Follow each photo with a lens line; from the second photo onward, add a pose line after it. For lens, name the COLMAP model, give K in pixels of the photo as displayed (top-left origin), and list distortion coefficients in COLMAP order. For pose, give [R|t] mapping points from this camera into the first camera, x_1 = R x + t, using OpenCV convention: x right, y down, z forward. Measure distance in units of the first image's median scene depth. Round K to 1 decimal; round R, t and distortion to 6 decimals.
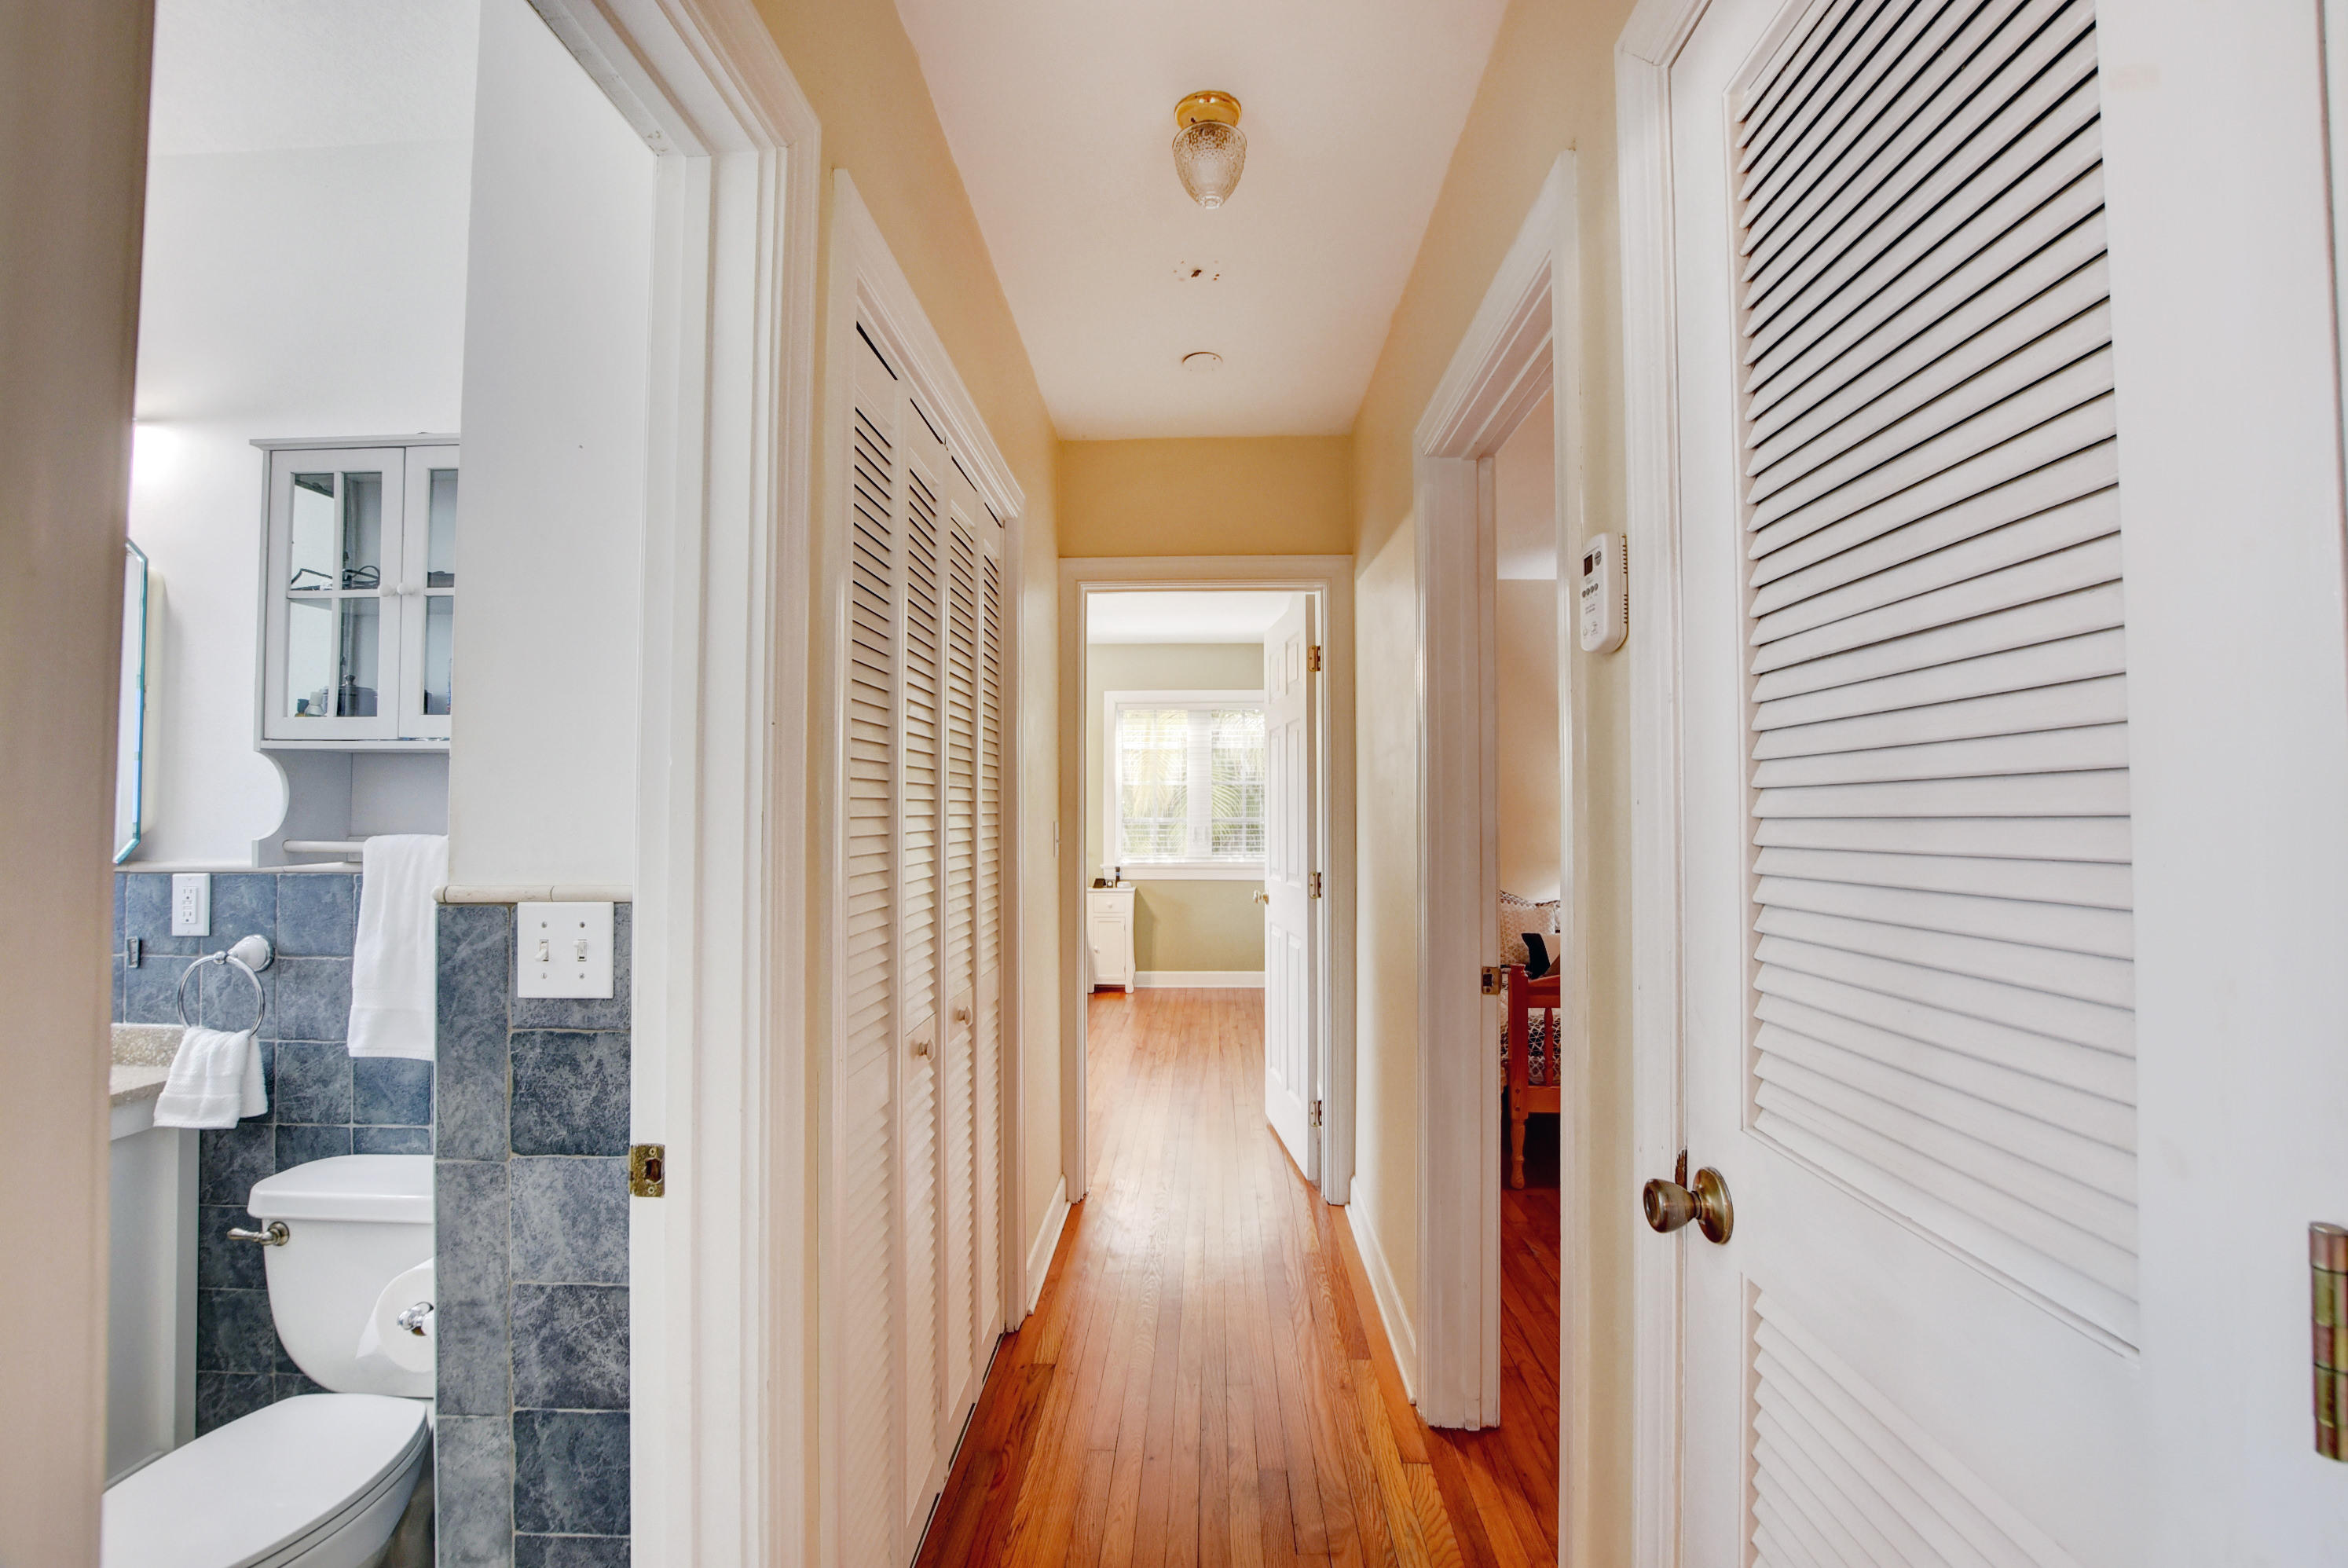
lens RADIAL K [[1036.9, 0, 1169.4], [0, 1036.9, 775.2], [0, 0, 1]] dist [-0.029877, 0.002900]
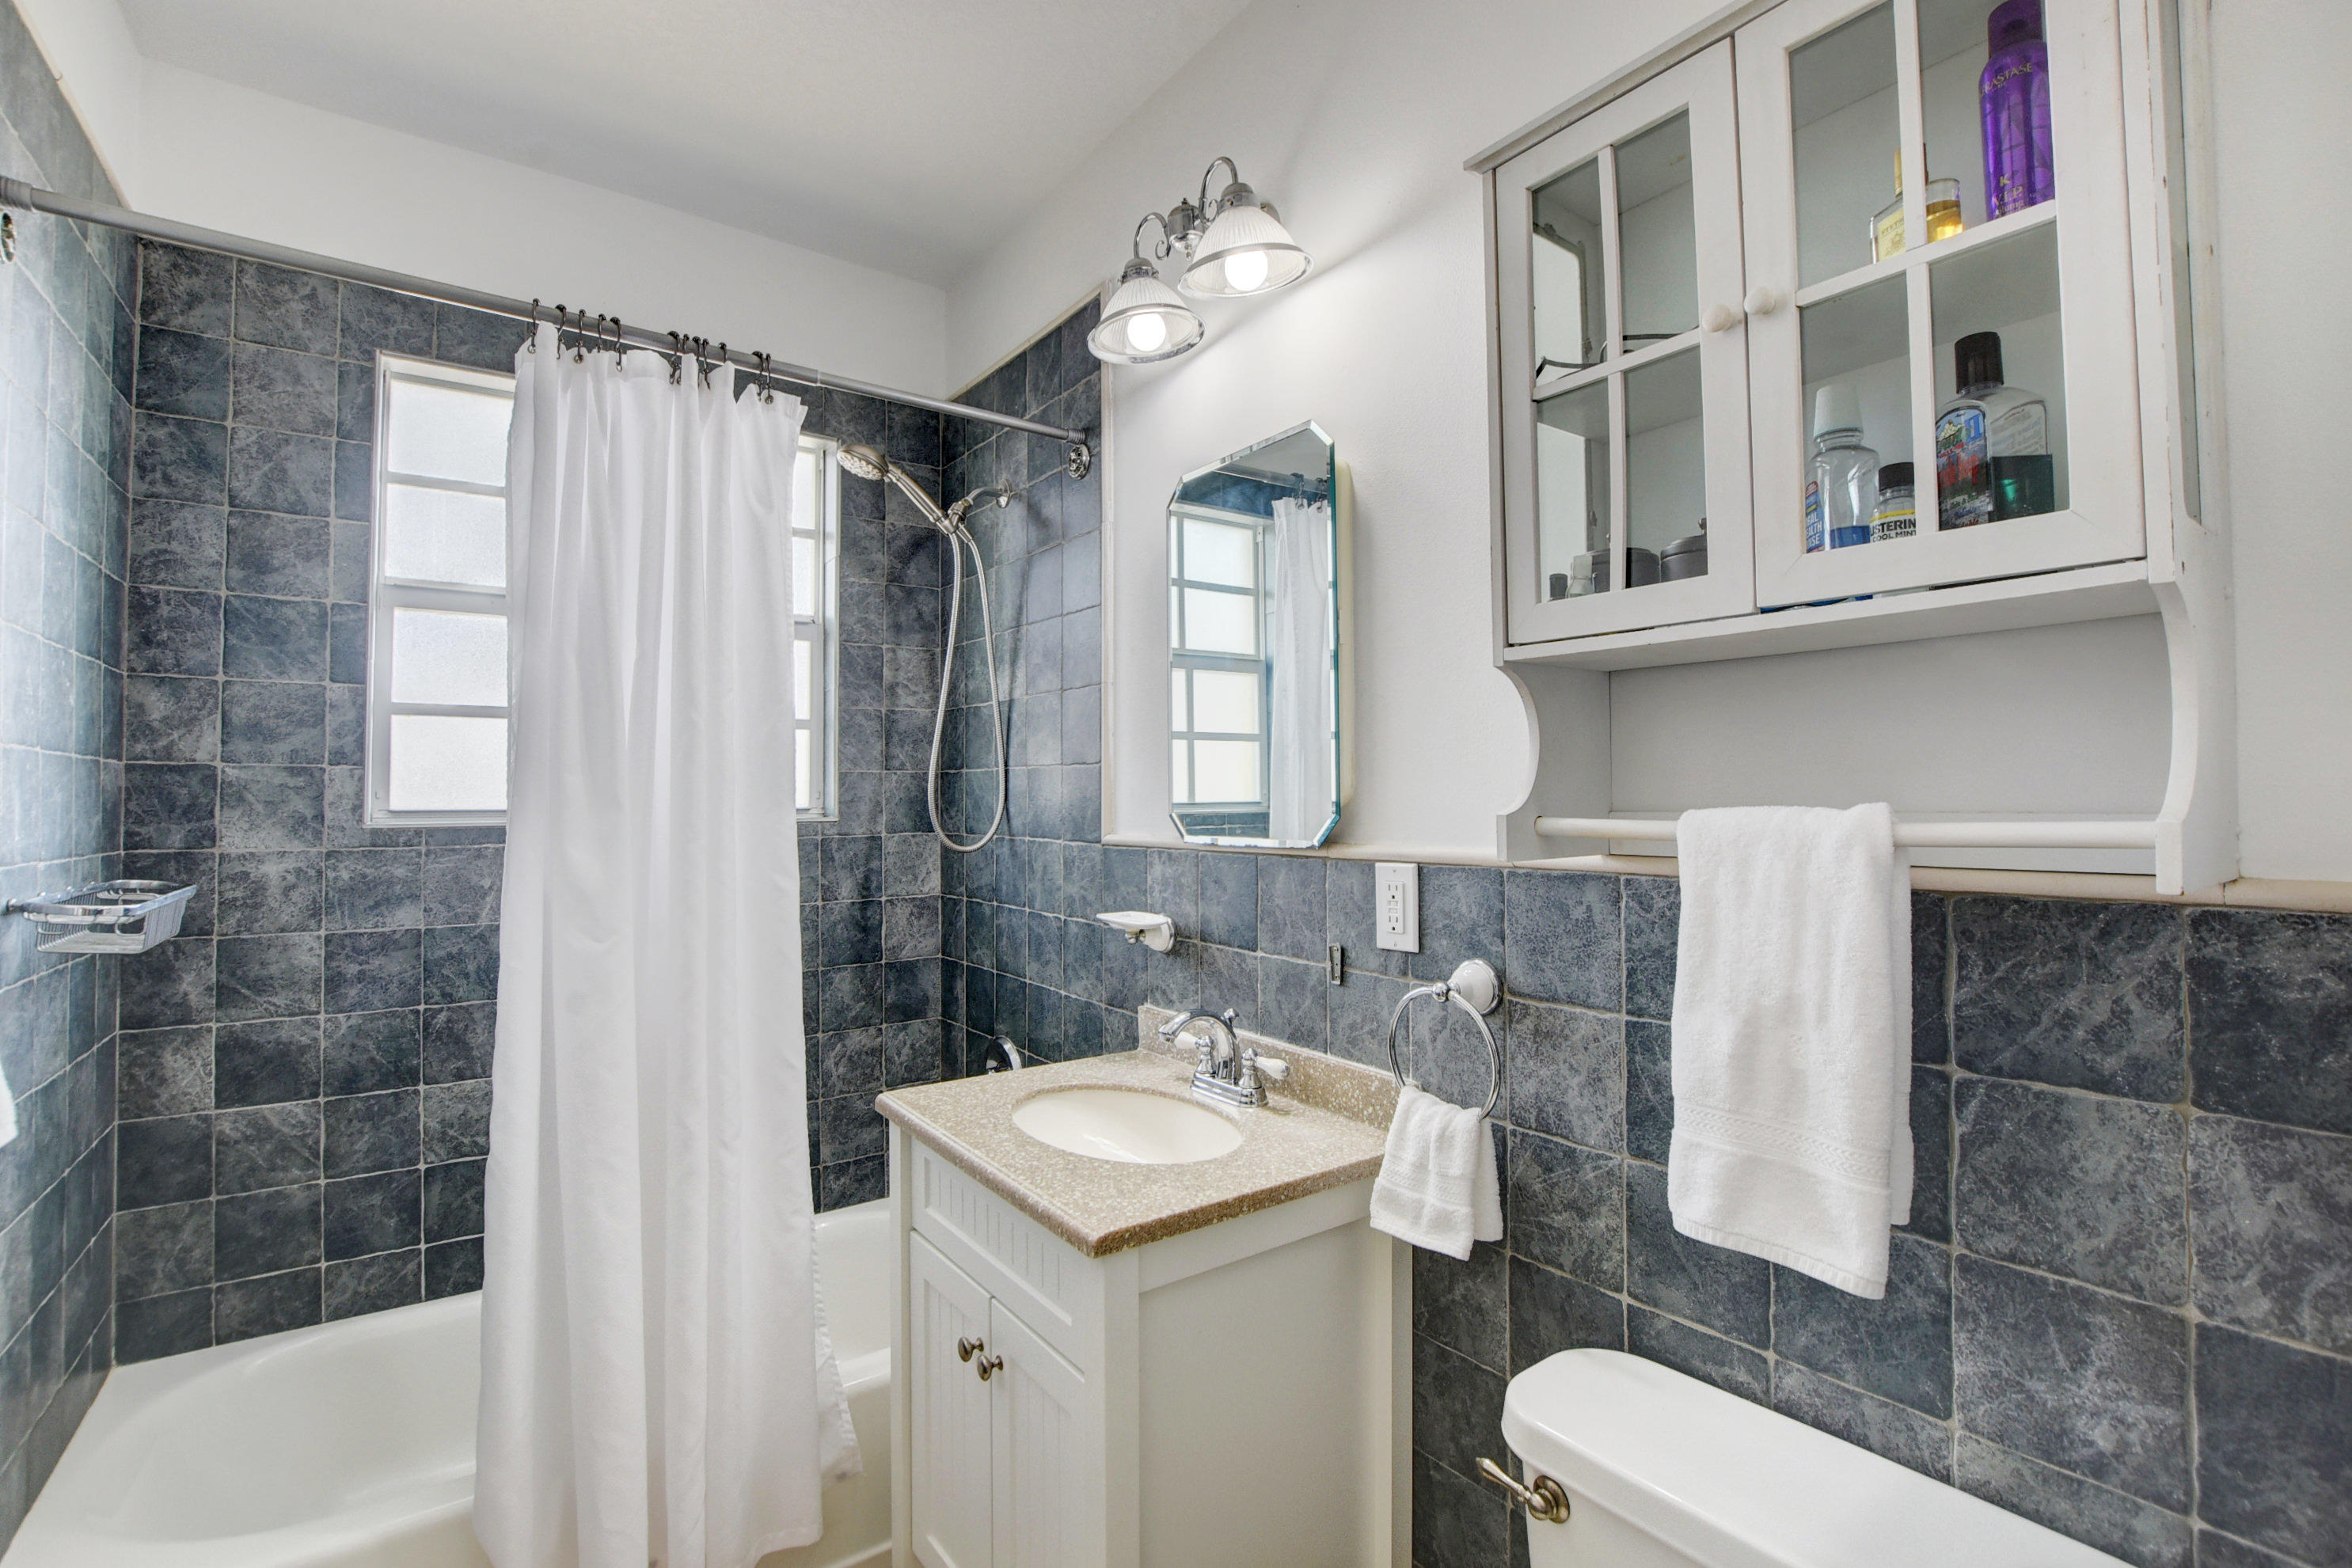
lens RADIAL K [[1038.6, 0, 1174.4], [0, 1038.6, 784.6], [0, 0, 1]] dist [-0.029877, 0.002900]
pose [[0.614315, -0.015884, -0.788901, -0.489197], [0.028345, 0.999596, 0.001946, 0.036160], [0.788552, -0.023557, 0.614517, 0.430363]]
